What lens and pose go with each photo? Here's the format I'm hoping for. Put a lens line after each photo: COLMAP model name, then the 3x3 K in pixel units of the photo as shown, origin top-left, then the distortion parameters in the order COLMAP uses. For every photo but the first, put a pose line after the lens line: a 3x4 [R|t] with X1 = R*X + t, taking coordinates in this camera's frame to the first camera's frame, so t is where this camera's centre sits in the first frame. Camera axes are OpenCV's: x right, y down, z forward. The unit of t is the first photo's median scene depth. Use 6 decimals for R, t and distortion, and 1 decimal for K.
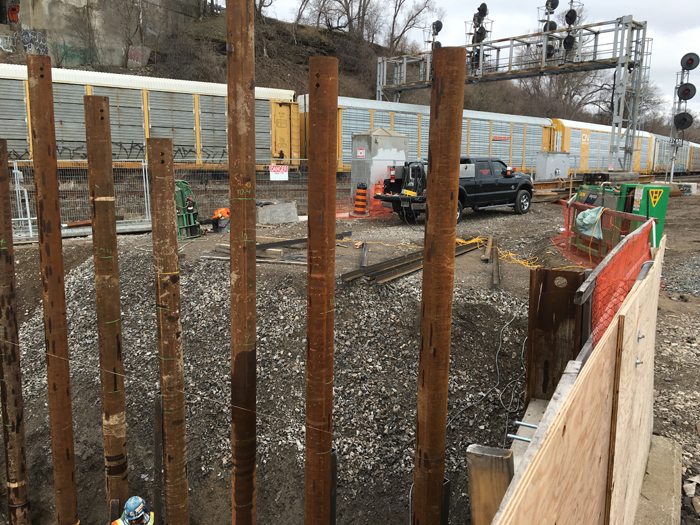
lens RADIAL K [[589.7, 0, 342.8], [0, 589.7, 263.9], [0, 0, 1]] dist [0.074168, -0.079367]
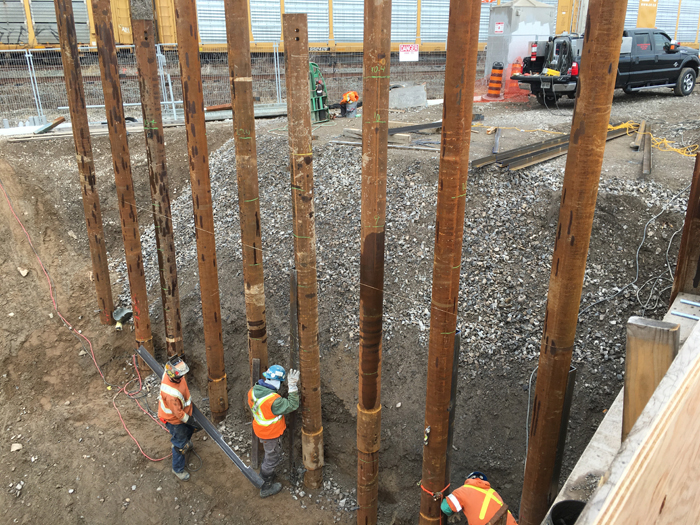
lens RADIAL K [[587.0, 0, 344.8], [0, 587.0, 262.9], [0, 0, 1]] dist [0.077996, -0.089091]
pose [[0.979111, 0.053354, -0.196201, -0.007839], [-0.016293, 0.982442, 0.185856, 0.006314], [0.202672, -0.178777, 0.962789, -0.001518]]
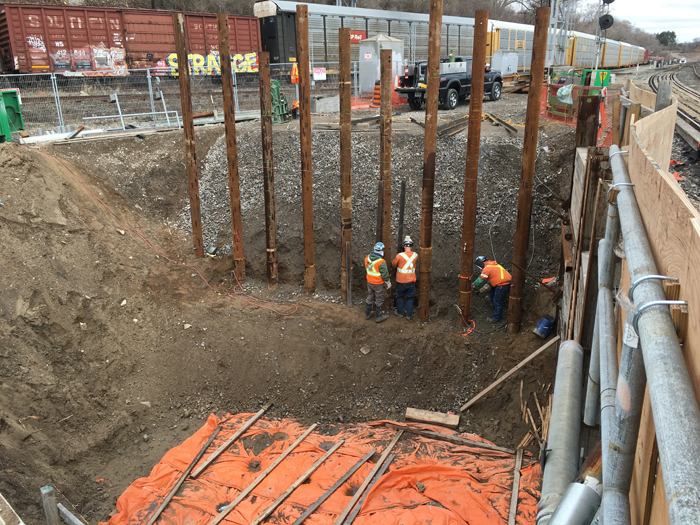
lens RADIAL K [[589.7, 0, 342.8], [0, 589.7, 263.9], [0, 0, 1]] dist [0.074168, -0.079367]
pose [[0.991104, -0.066718, 0.115157, -0.483738], [0.048860, 0.987255, 0.151460, 0.130829], [-0.123795, -0.144486, 0.981732, -0.715722]]
